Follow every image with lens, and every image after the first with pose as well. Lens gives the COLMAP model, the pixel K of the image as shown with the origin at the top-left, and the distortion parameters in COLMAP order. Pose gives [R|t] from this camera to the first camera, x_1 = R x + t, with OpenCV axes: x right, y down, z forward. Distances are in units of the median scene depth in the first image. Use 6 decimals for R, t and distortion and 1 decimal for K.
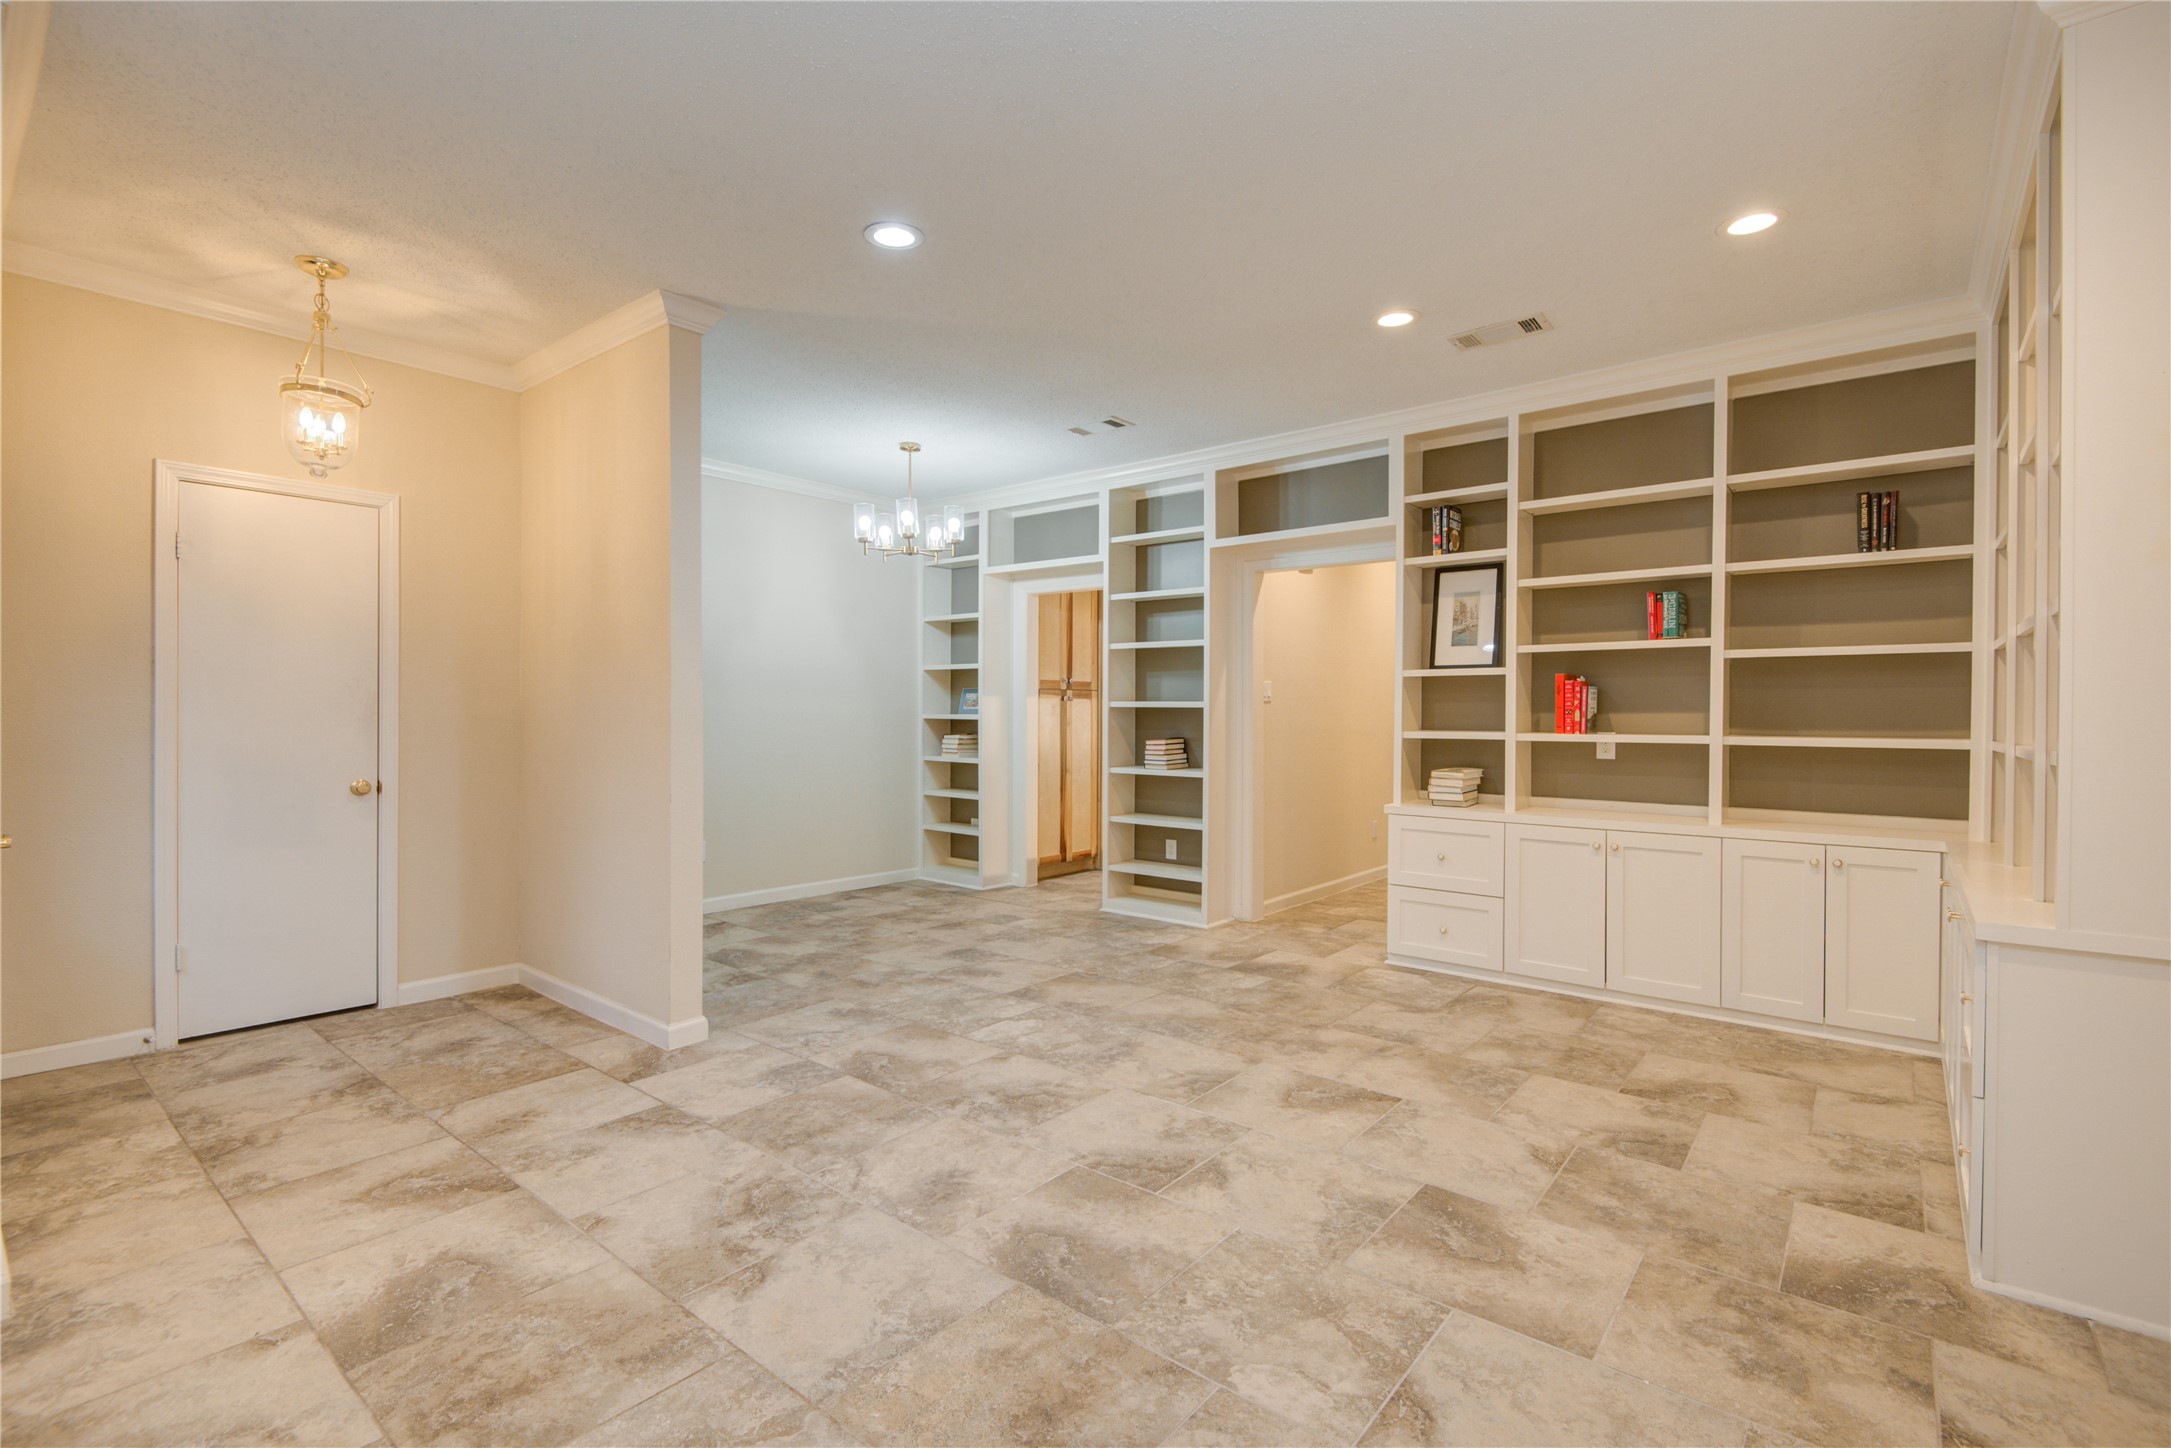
lens RADIAL K [[977.7, 0, 1084.5], [0, 977.7, 721.0], [0, 0, 1]] dist [0.007629, -0.008507]
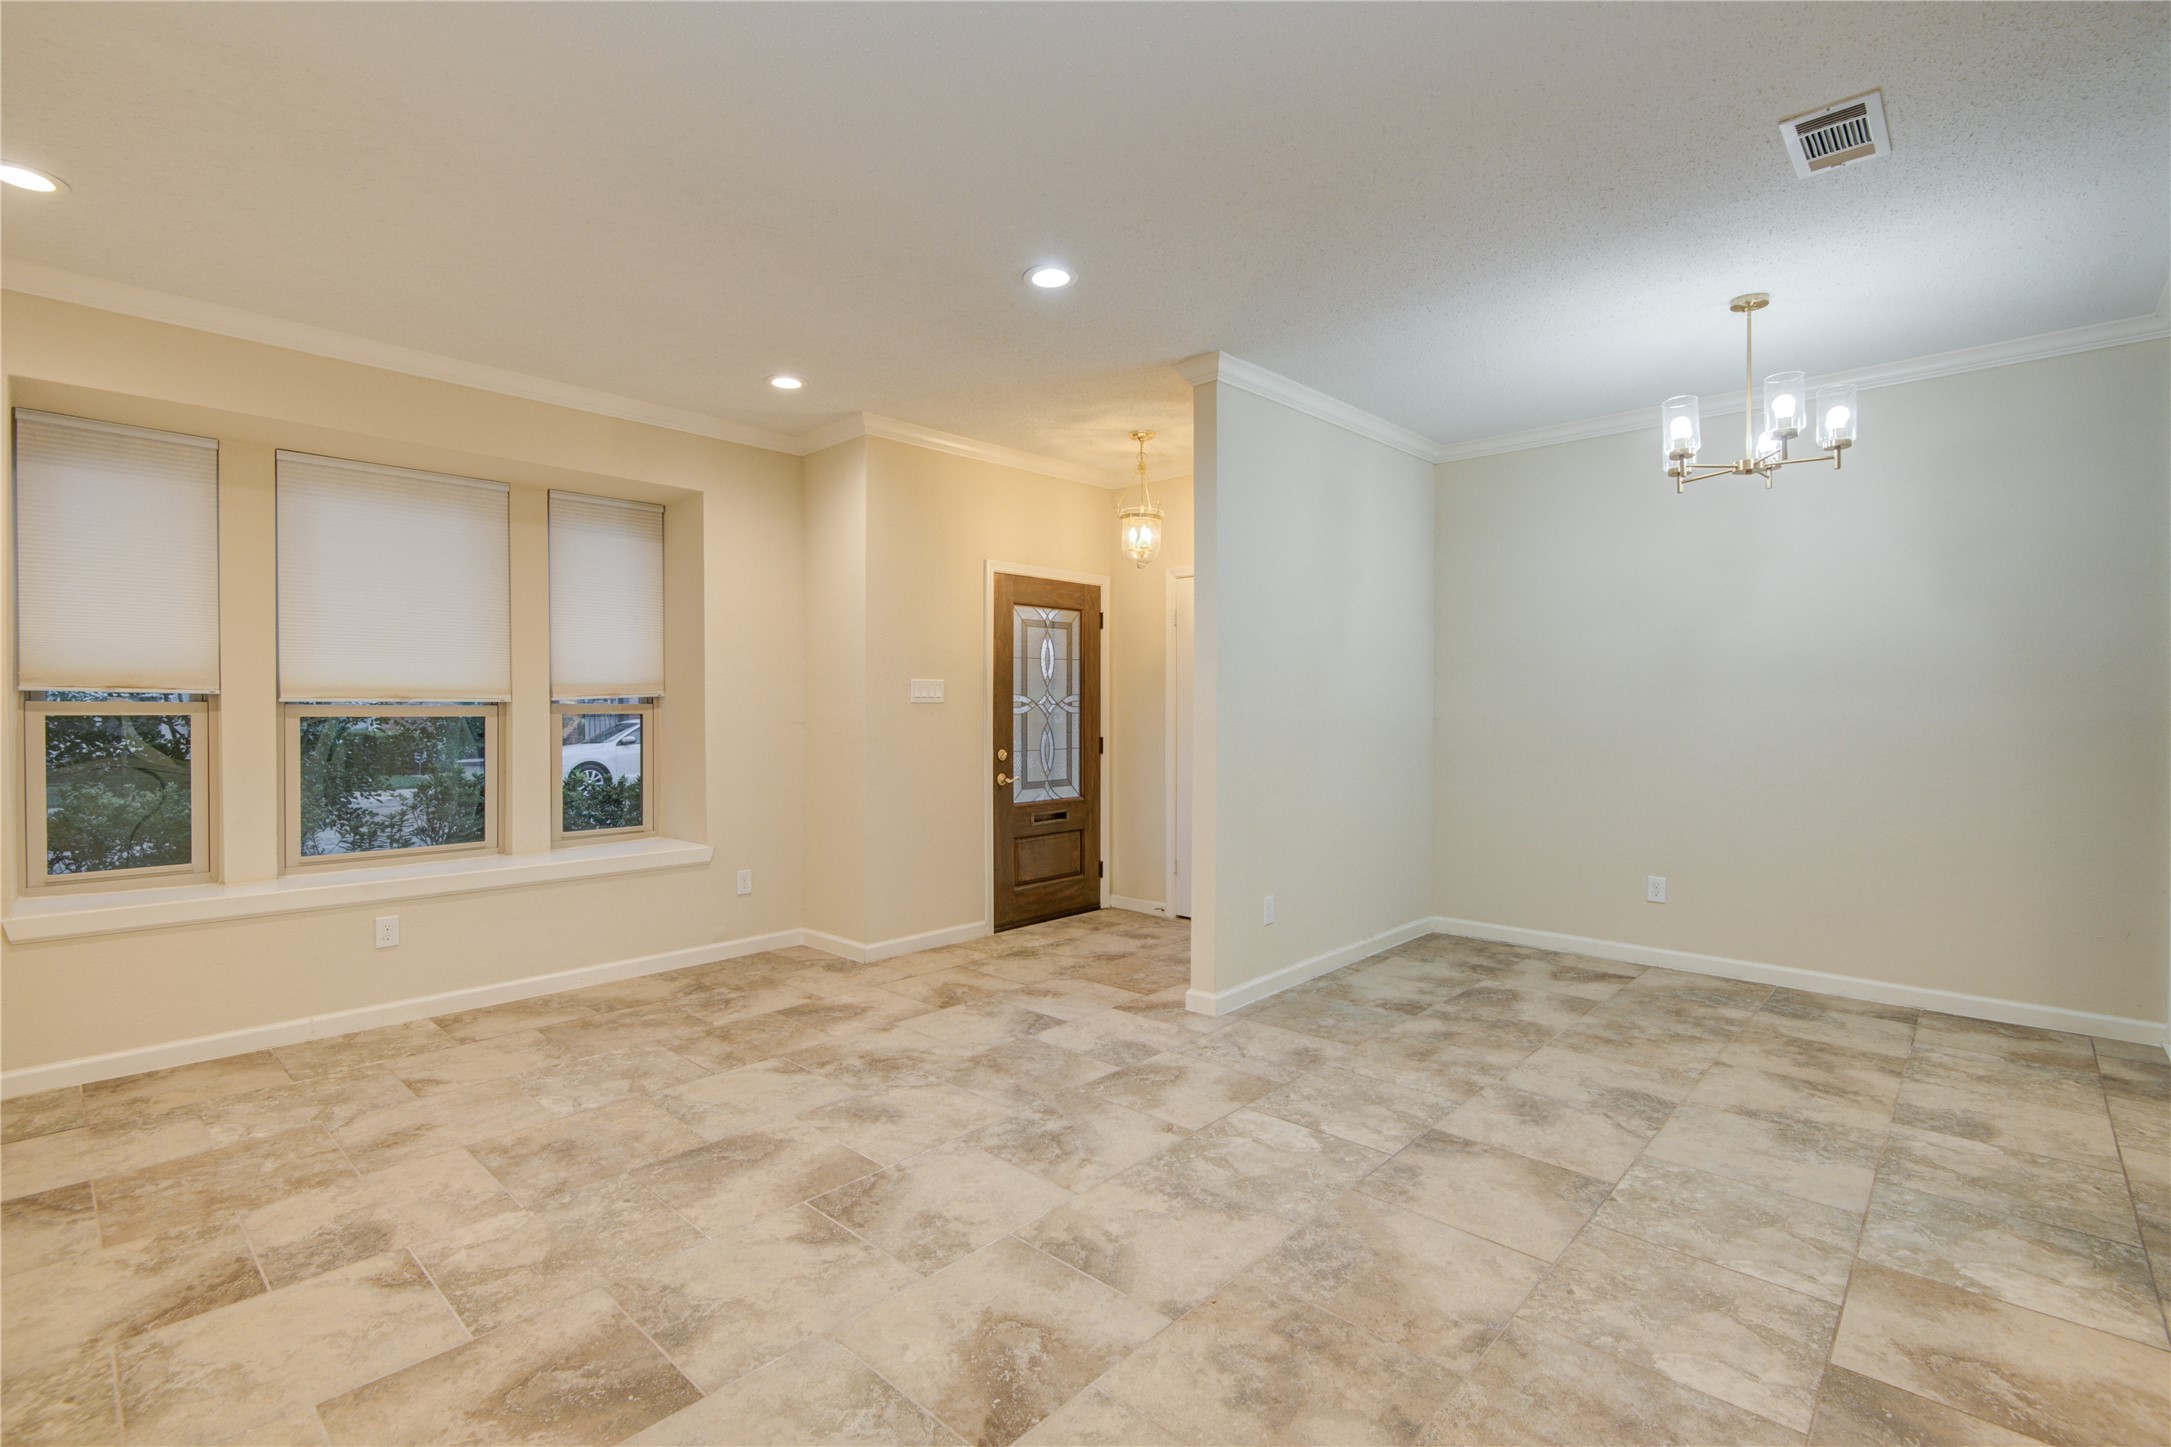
lens RADIAL K [[977.7, 0, 1084.5], [0, 977.7, 720.5], [0, 0, 1]] dist [0.007629, -0.008507]
pose [[-0.059193, 0.008819, -0.998208, 0.585186], [-0.007936, 0.999925, 0.009305, -0.014619], [0.998215, 0.008473, -0.059119, 0.741305]]
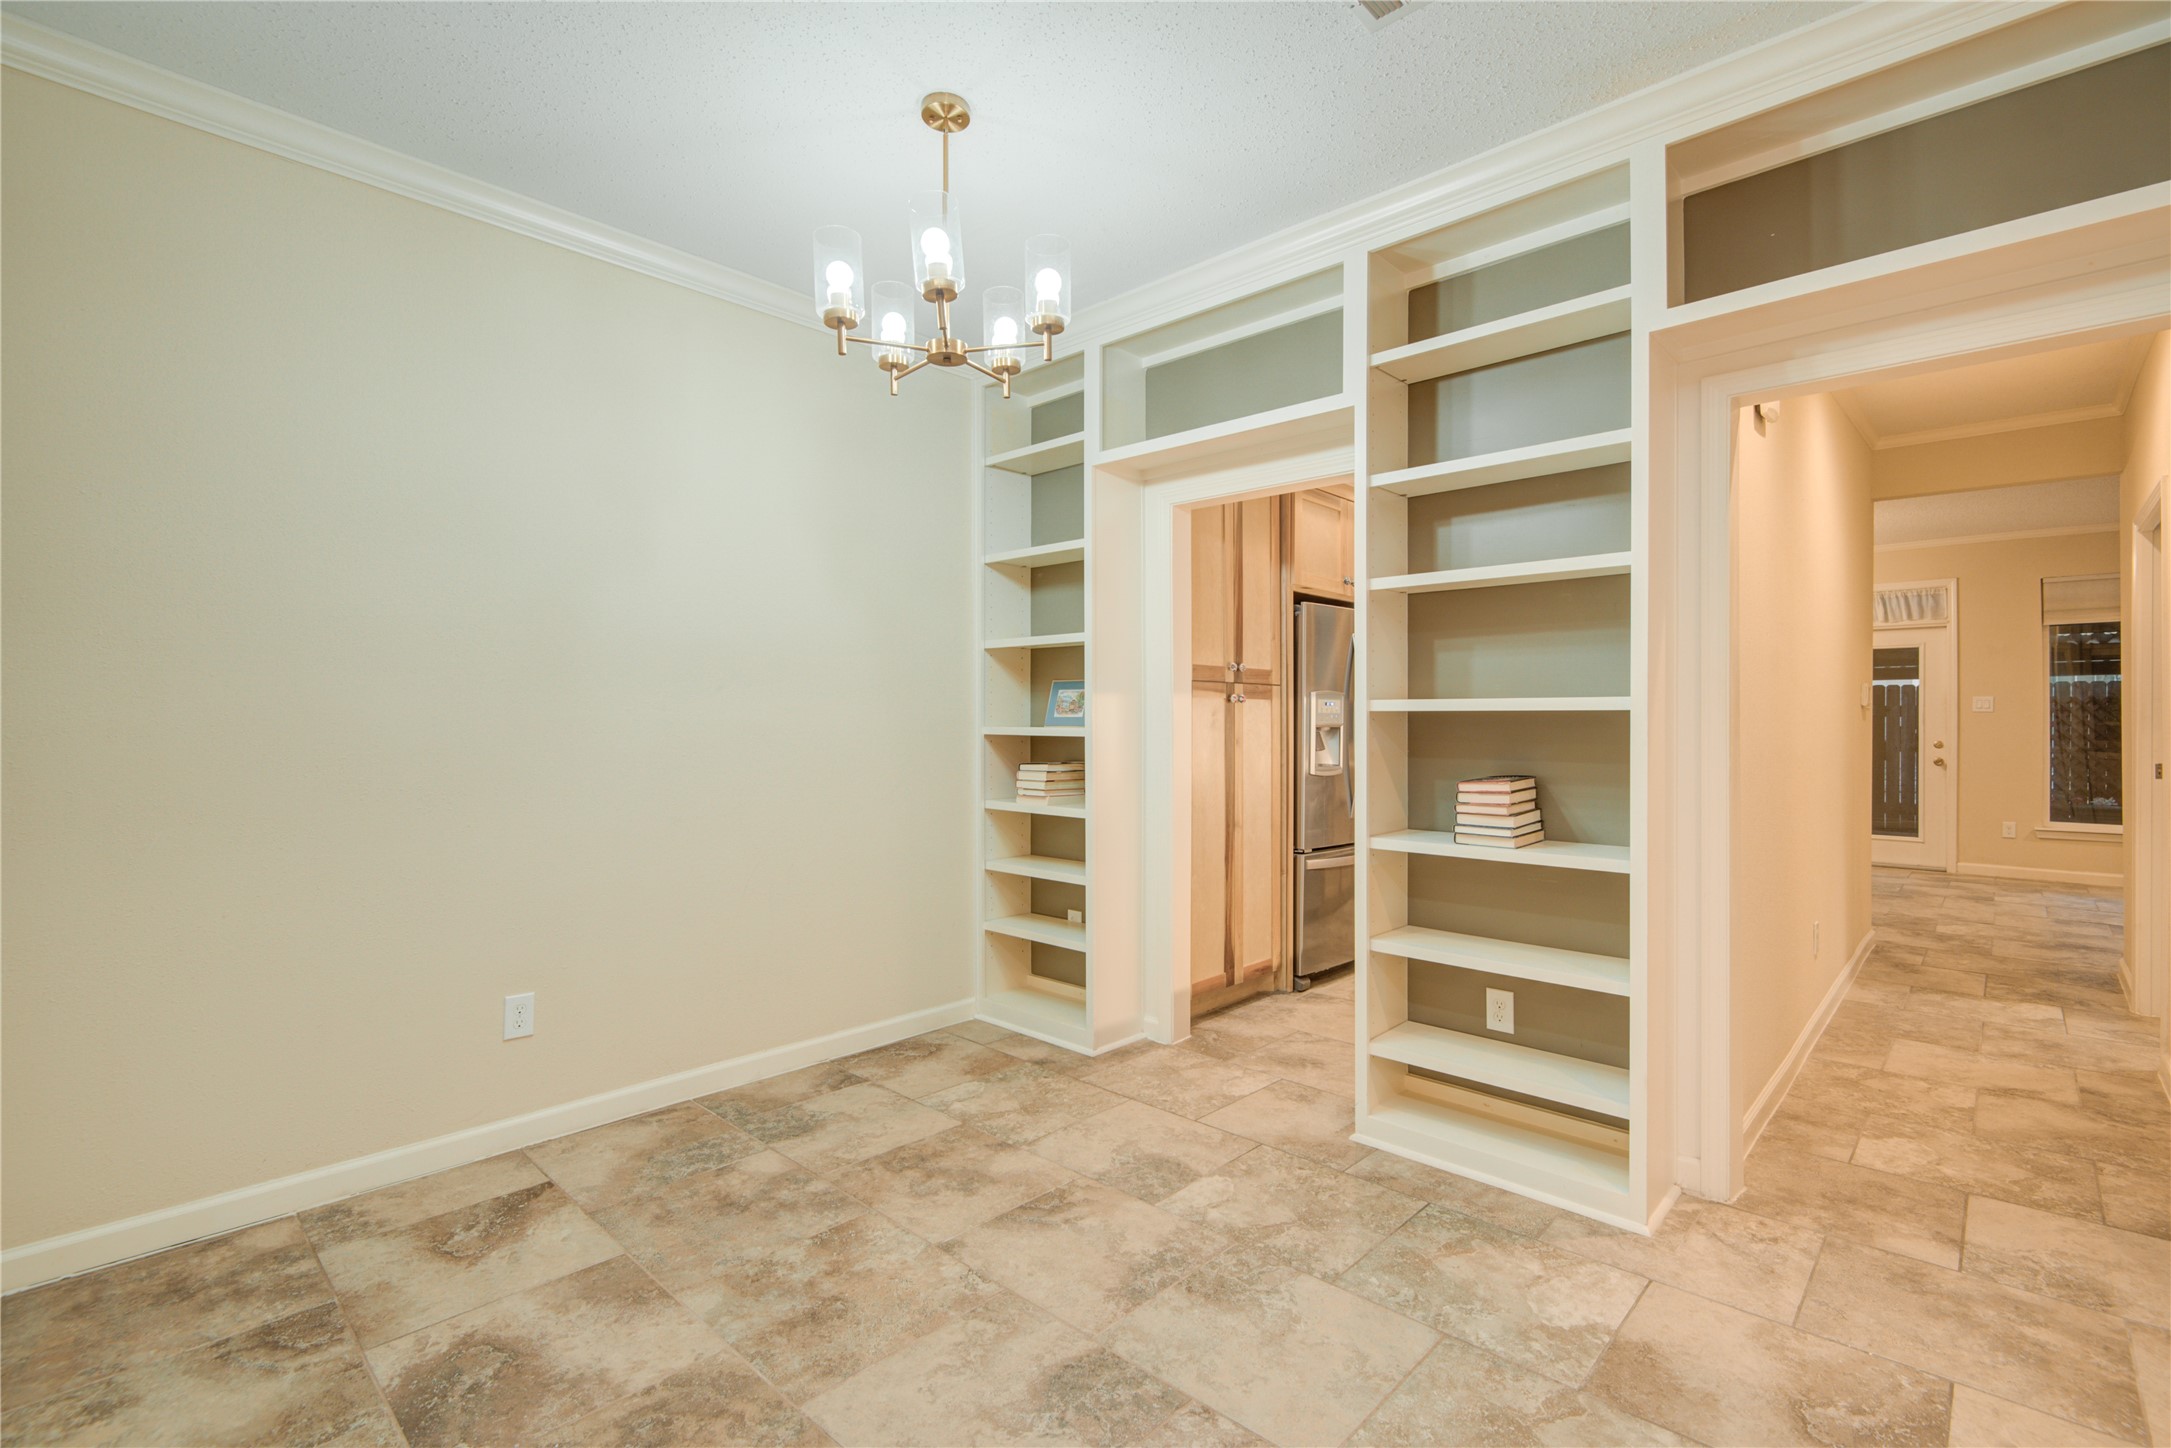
lens RADIAL K [[977.7, 0, 1084.5], [0, 977.7, 721.0], [0, 0, 1]] dist [0.007629, -0.008507]
pose [[0.997788, -0.005352, -0.066256, -0.109289], [0.004729, 0.999943, -0.009565, -0.007714], [0.066303, 0.009230, 0.997757, 0.695269]]
